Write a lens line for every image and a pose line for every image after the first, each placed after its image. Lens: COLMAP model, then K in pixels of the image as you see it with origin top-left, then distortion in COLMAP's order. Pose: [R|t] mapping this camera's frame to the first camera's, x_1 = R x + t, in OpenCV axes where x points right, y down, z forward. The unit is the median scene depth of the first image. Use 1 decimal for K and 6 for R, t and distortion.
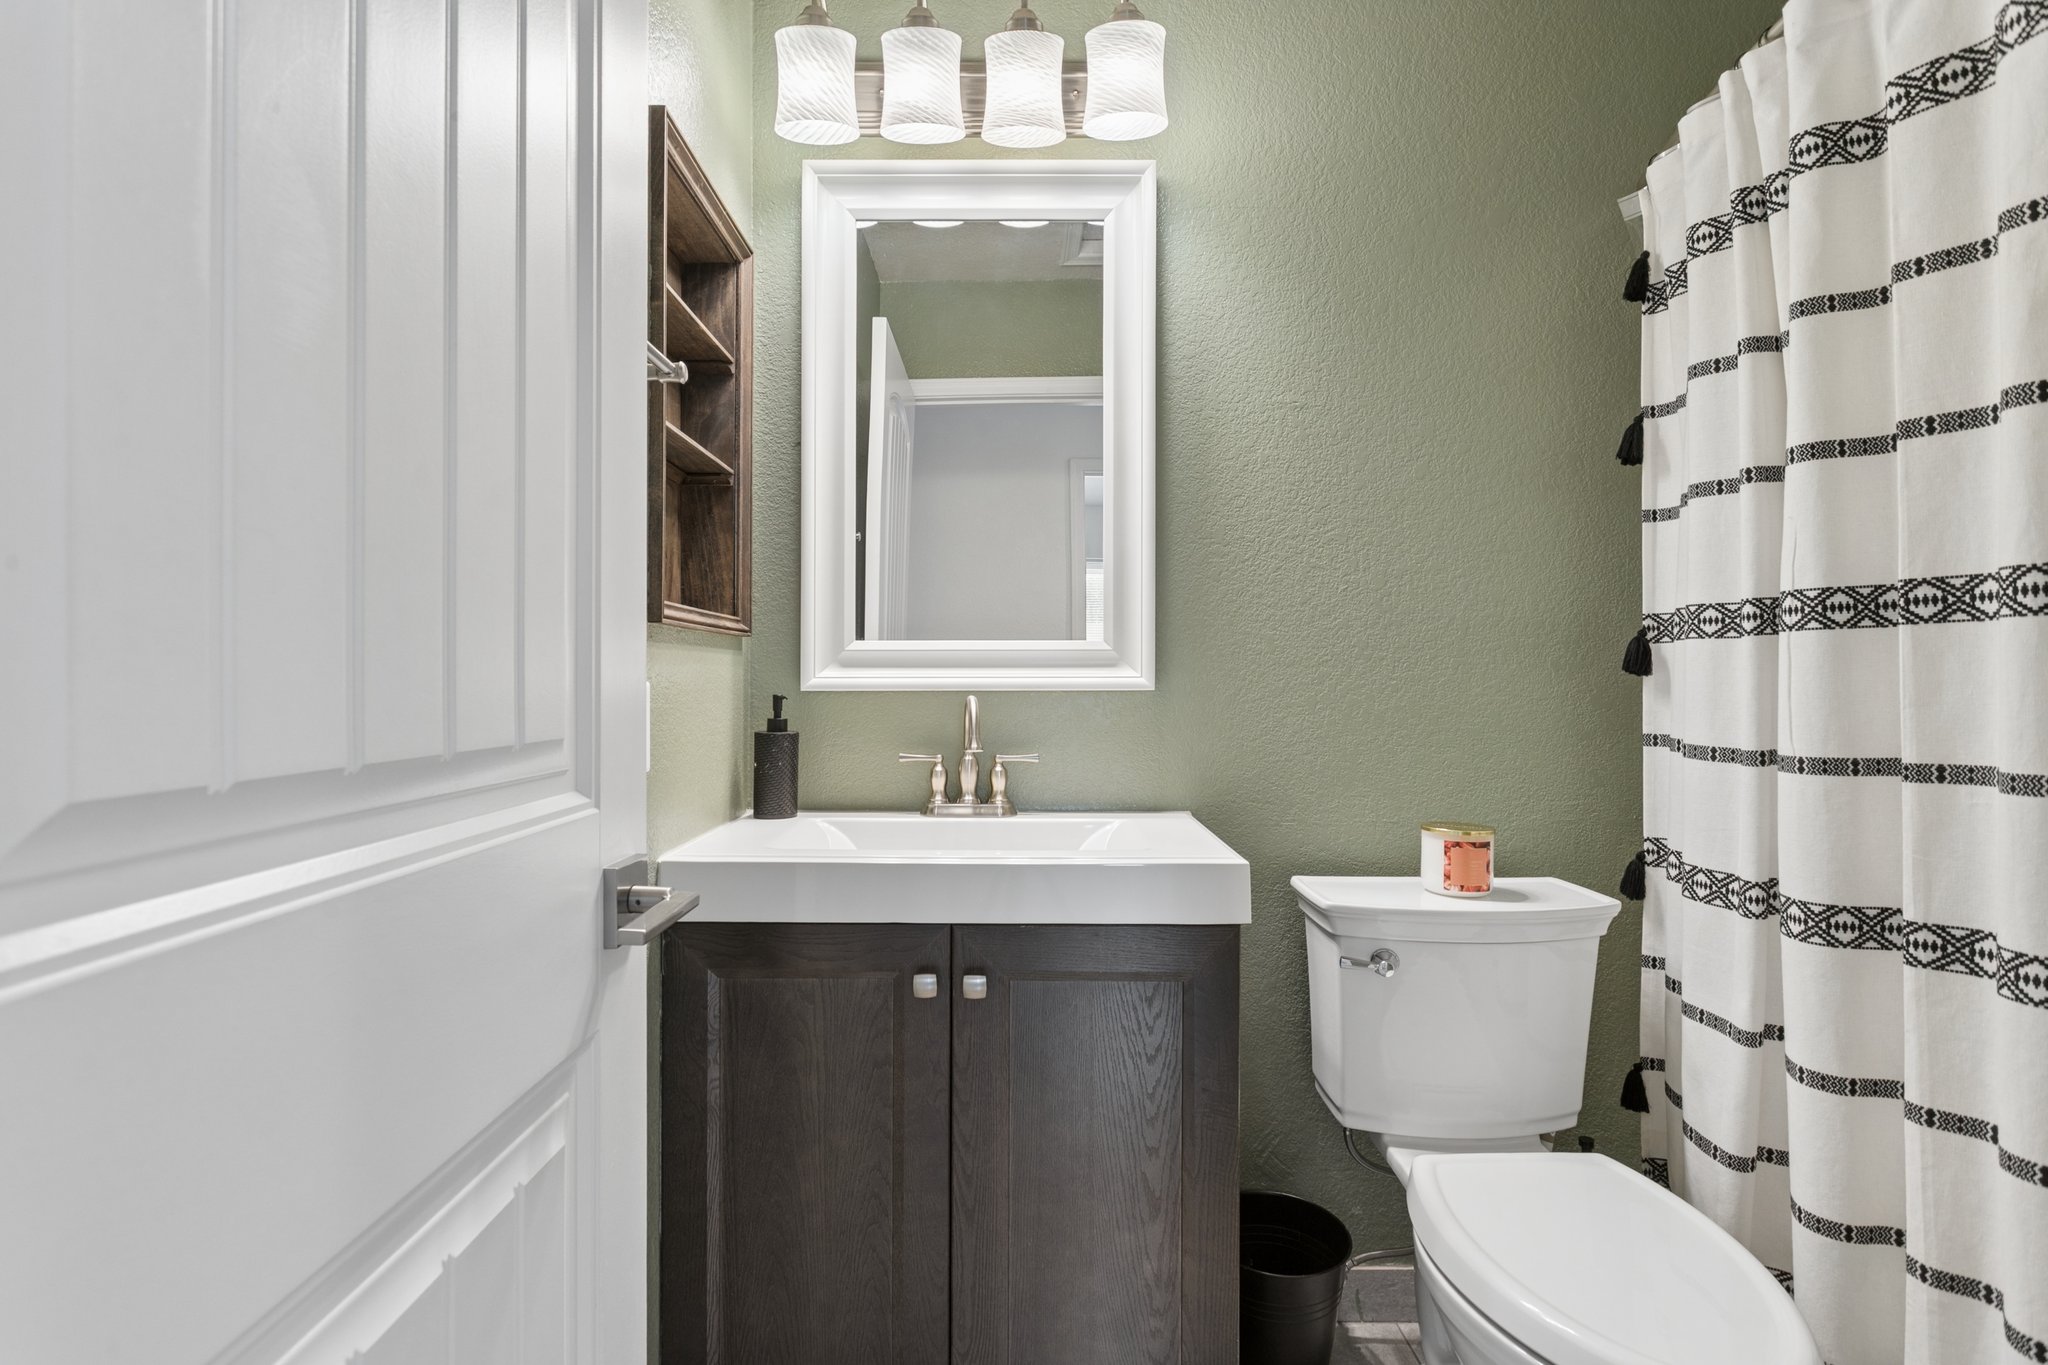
lens RADIAL K [[956.1, 0, 1024.0], [0, 956.1, 682.5], [0, 0, 1]] dist [-0.001361, 0.000631]
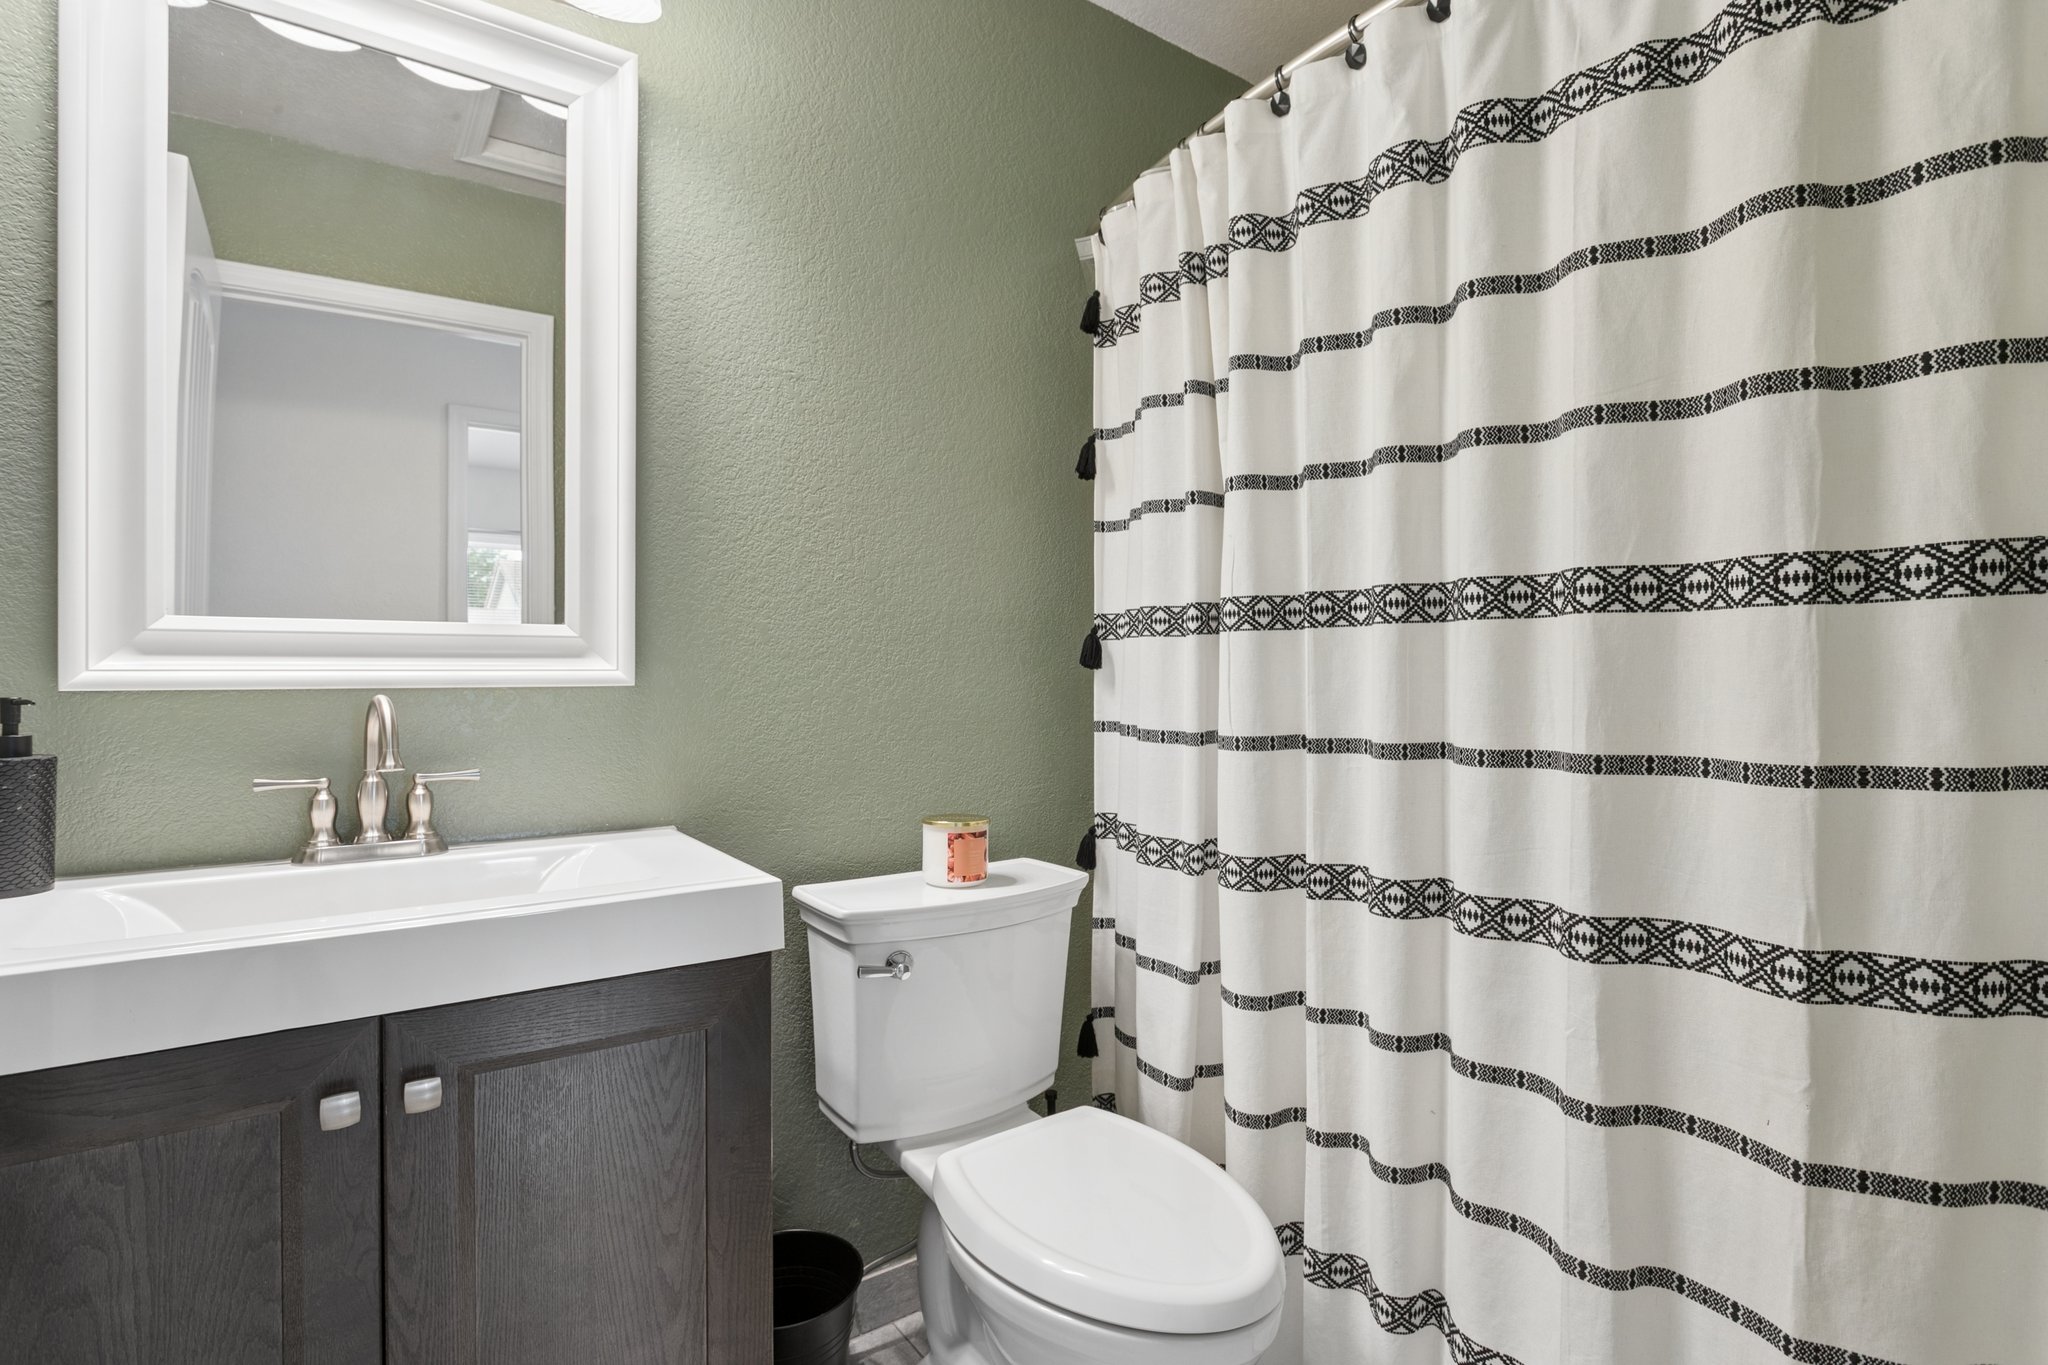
lens RADIAL K [[979.7, 0, 1023.9], [0, 979.7, 681.4], [0, 0, 1]] dist [-0.021321, 0.007605]
pose [[0.818642, -0.005328, 0.574280, -0.096817], [0.003166, 0.999984, 0.004765, 0.001857], [-0.574296, -0.002083, 0.818645, 0.131399]]
